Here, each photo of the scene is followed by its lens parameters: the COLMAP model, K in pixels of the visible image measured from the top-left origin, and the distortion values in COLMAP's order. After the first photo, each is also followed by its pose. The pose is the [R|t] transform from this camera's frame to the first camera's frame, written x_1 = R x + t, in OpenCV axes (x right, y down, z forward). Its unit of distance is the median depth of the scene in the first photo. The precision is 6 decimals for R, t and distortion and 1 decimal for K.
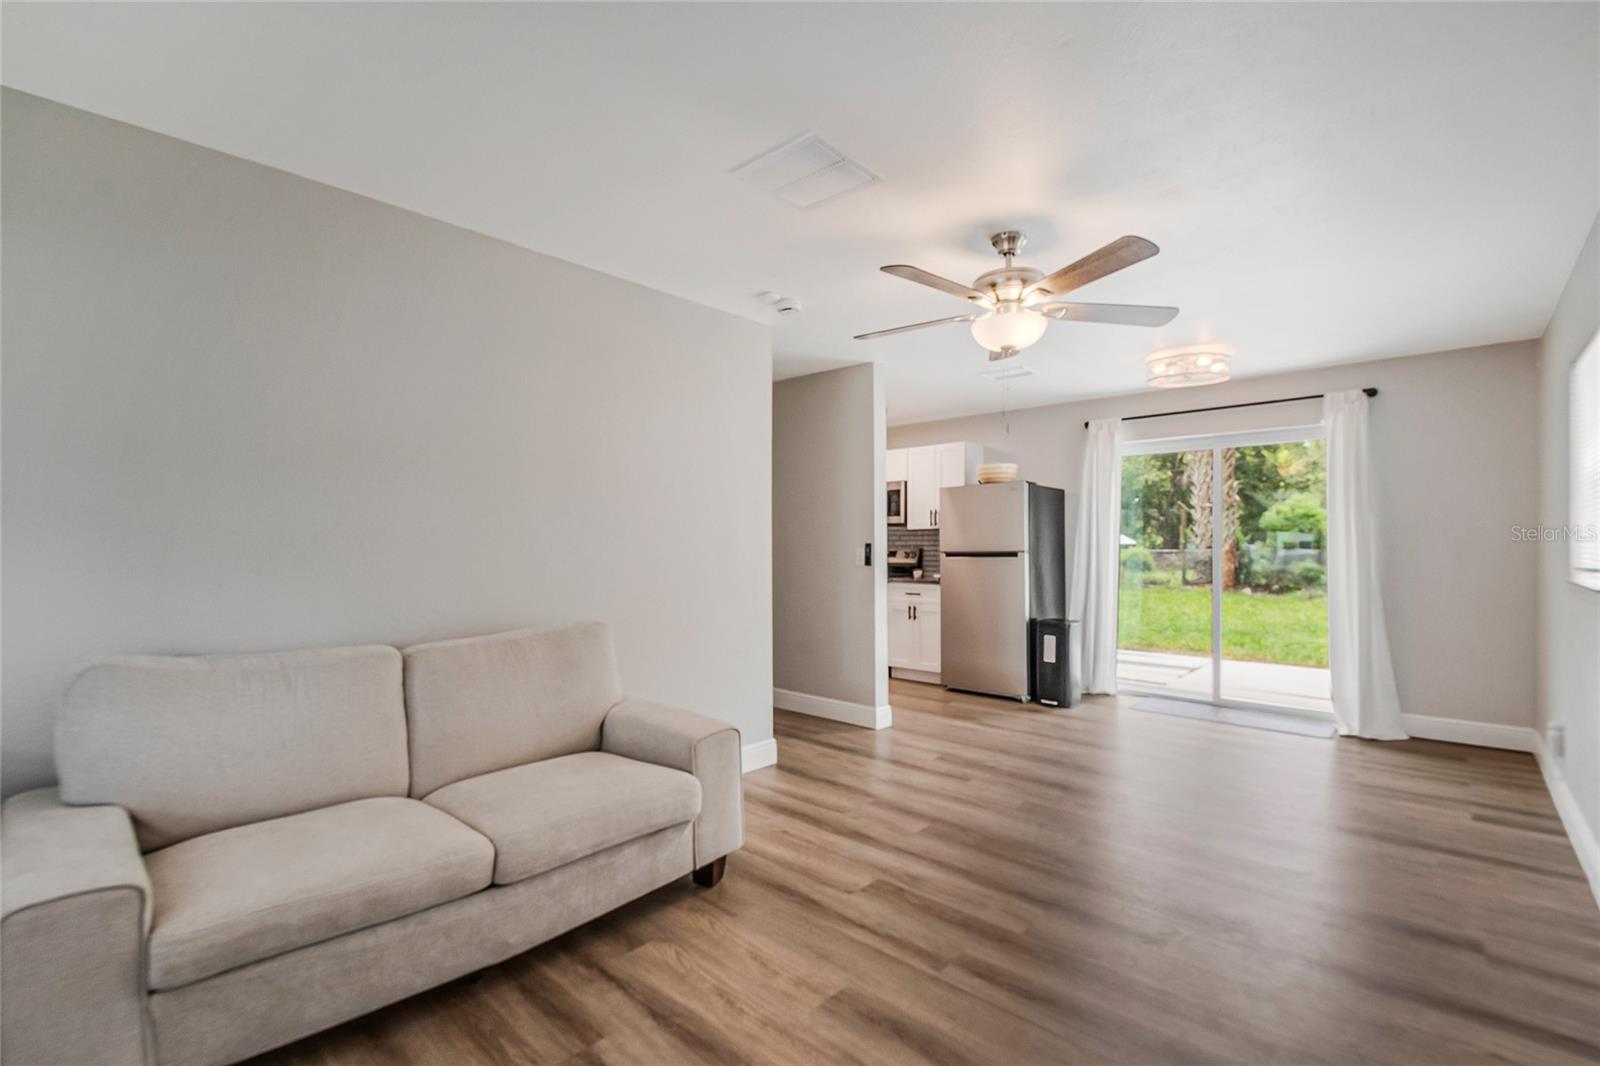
lens RADIAL K [[696.9, 0, 821.9], [0, 696.9, 542.6], [0, 0, 1]] dist [-0.000205, -0.005988]
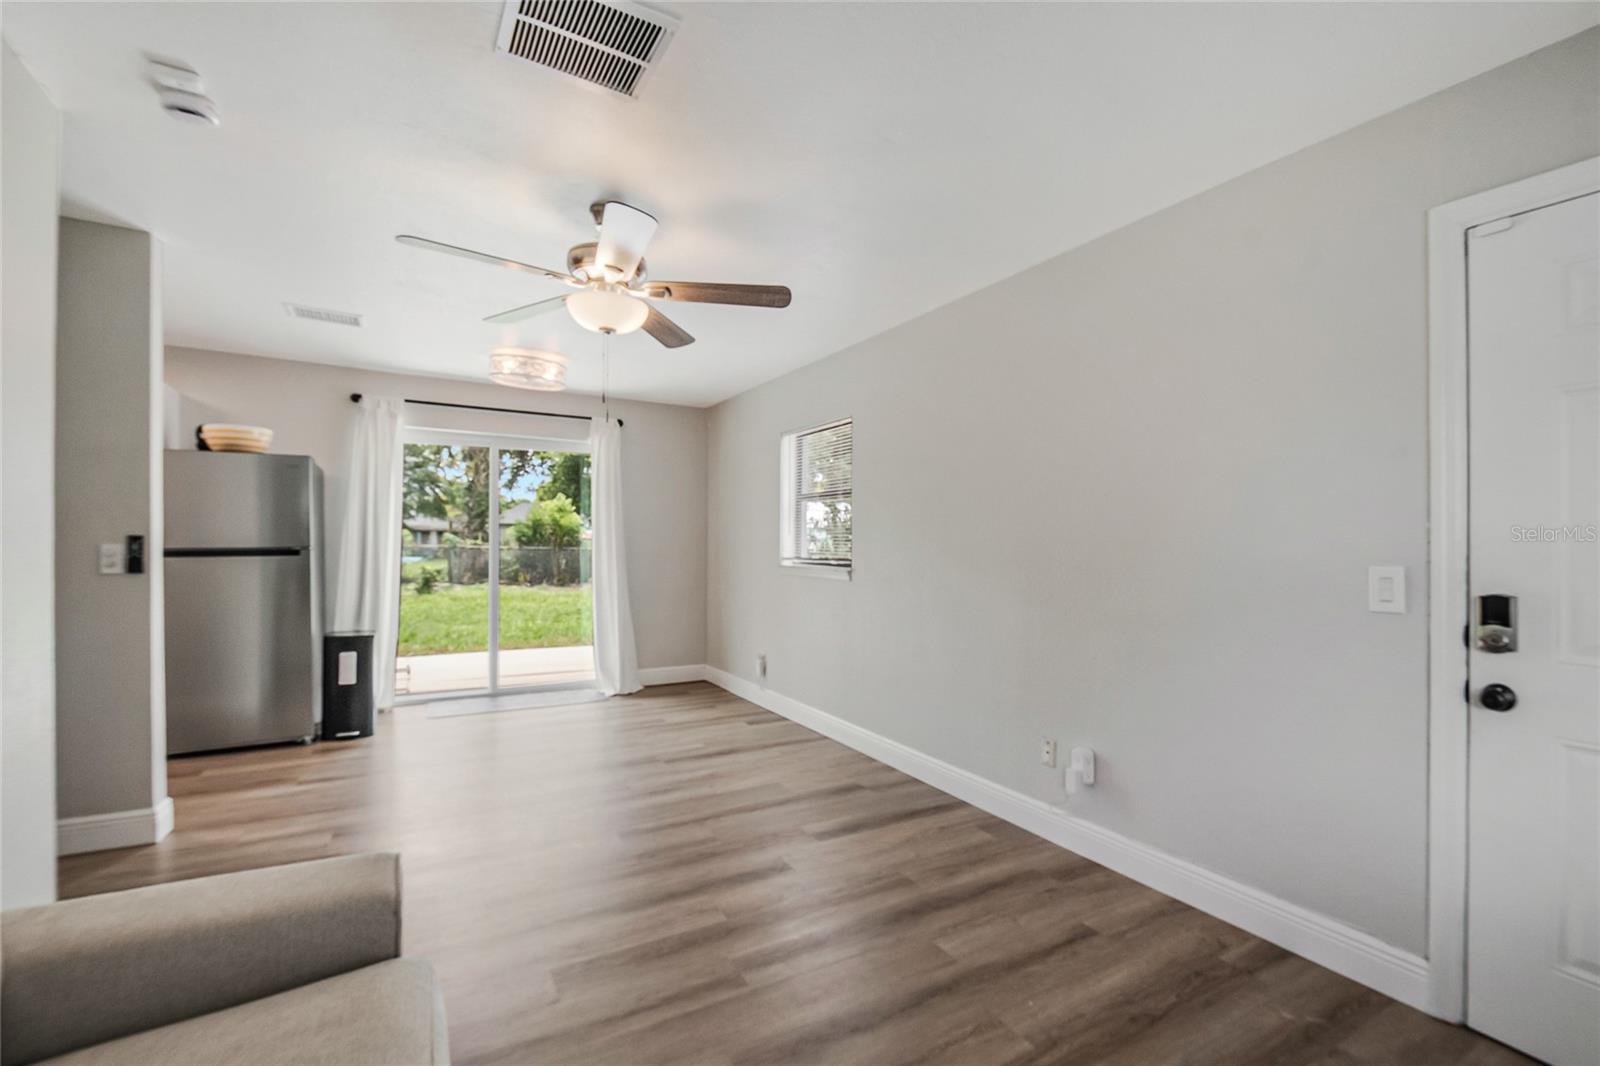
lens RADIAL K [[696.9, 0, 808.4], [0, 696.9, 554.5], [0, 0, 1]] dist [-0.000205, -0.005988]
pose [[0.315980, -0.013029, 0.948677, -0.265825], [-0.011450, 0.999781, 0.017544, -0.000871], [-0.948697, -0.016406, 0.315761, 0.230287]]
